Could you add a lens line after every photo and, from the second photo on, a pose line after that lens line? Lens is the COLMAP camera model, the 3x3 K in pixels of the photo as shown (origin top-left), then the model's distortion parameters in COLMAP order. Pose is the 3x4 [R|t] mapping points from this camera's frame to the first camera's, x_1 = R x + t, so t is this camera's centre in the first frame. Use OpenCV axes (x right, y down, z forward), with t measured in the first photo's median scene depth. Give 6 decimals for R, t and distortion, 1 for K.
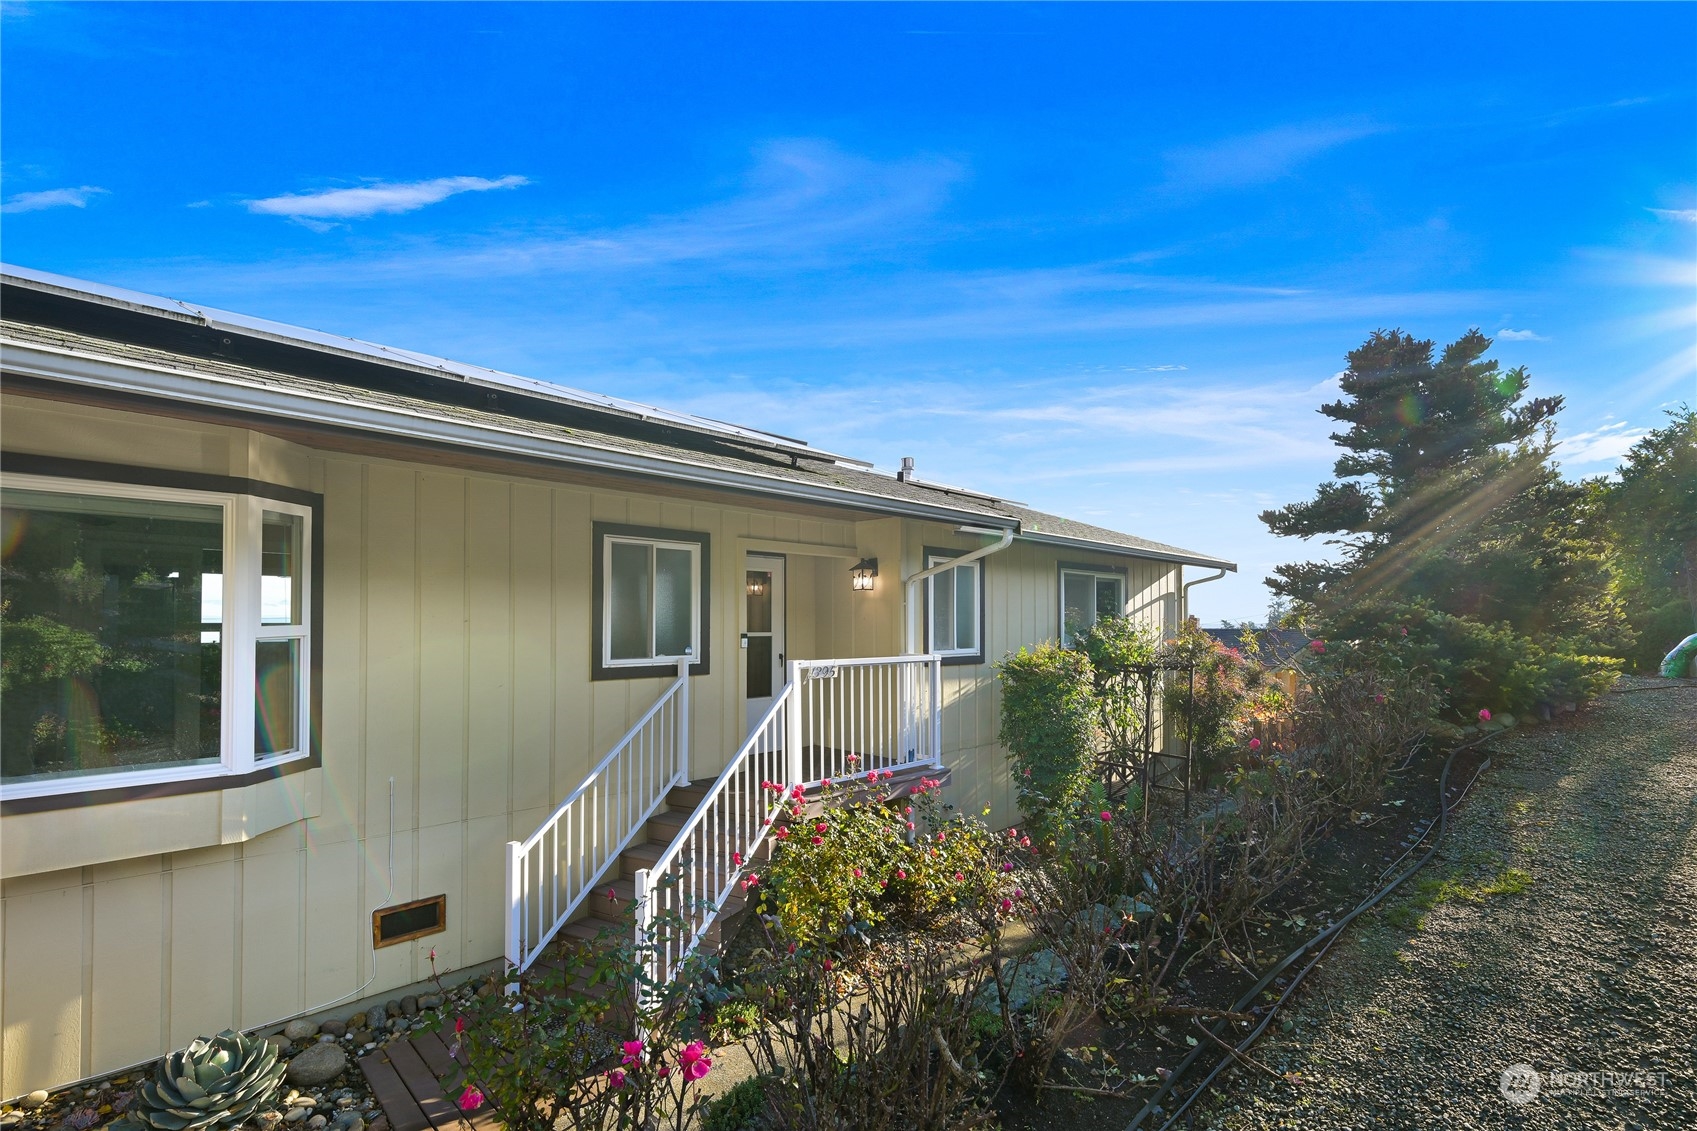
lens RADIAL K [[770.9, 0, 846.3], [0, 770.9, 570.8], [0, 0, 1]] dist [-0.000625, 0.000565]
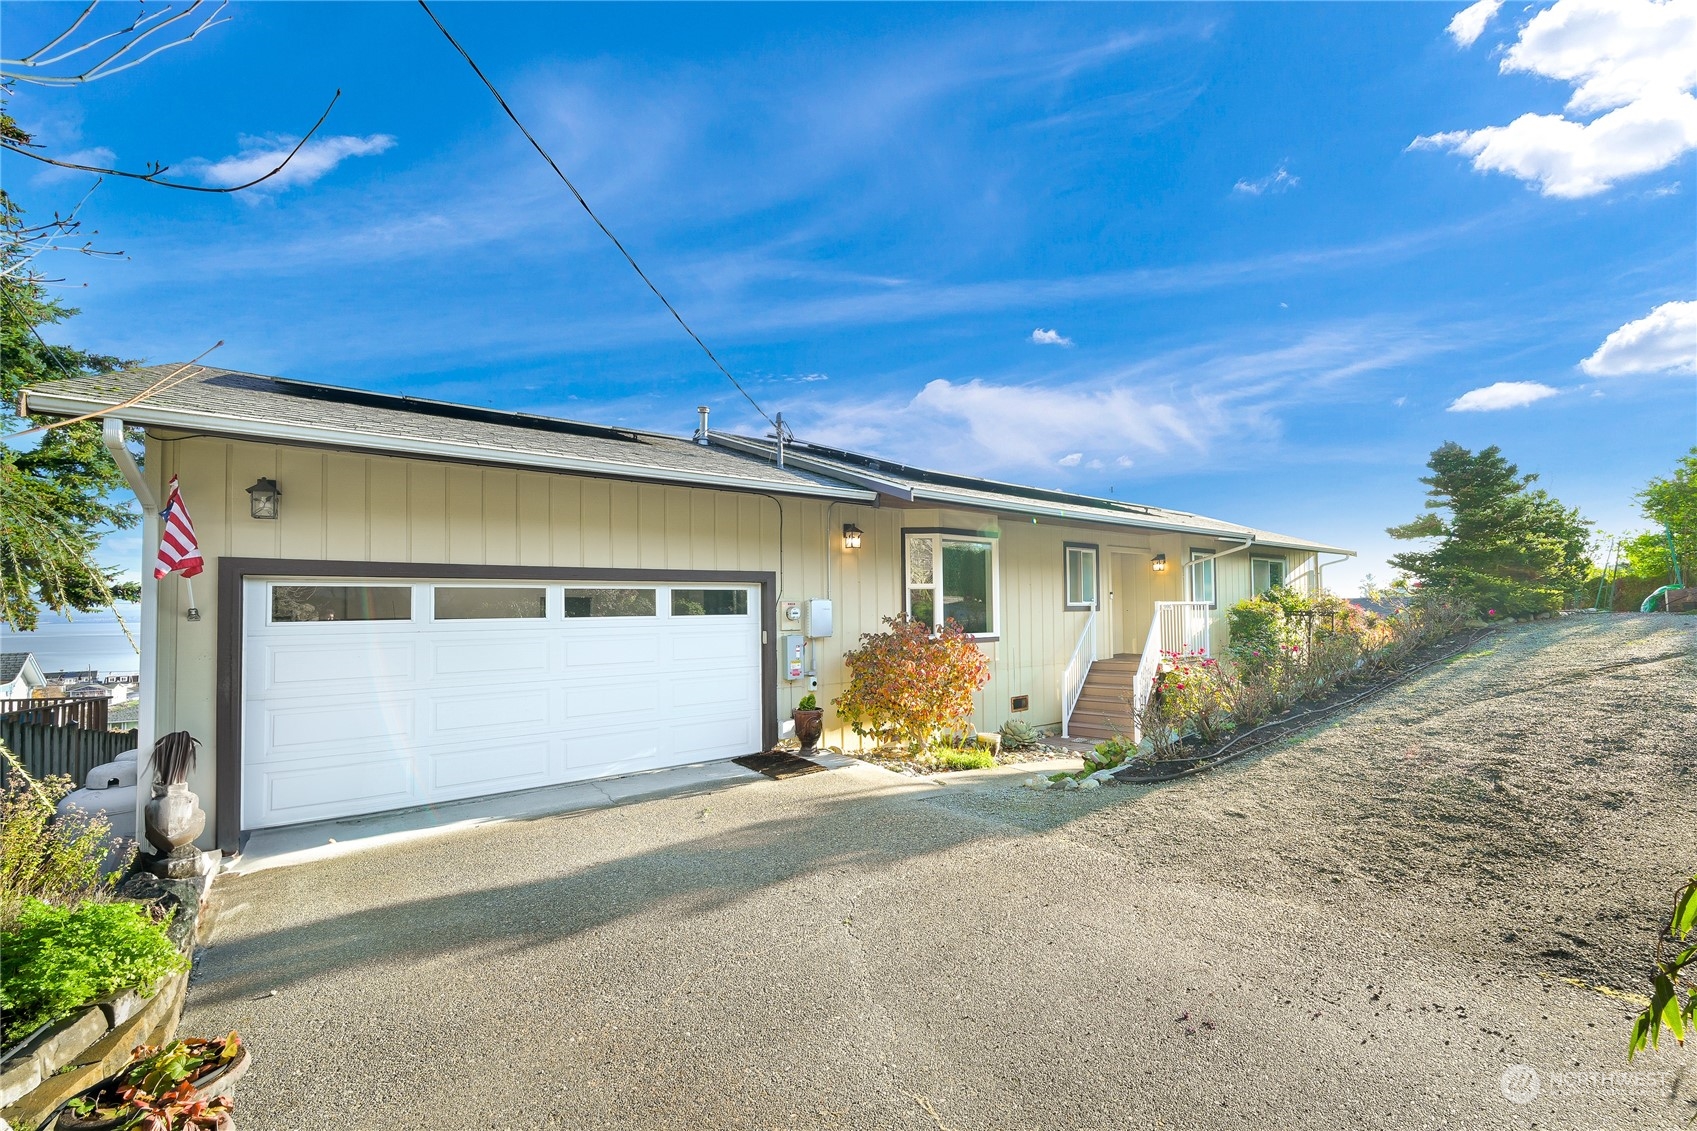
lens RADIAL K [[676.6, 0, 850.9], [0, 676.6, 564.9], [0, 0, 1]] dist [-0.001193, -0.000036]
pose [[0.989560, -0.021182, -0.142558, -0.597030], [0.021522, 0.999768, 0.000848, -0.009074], [0.142507, -0.003907, 0.989786, -0.956920]]
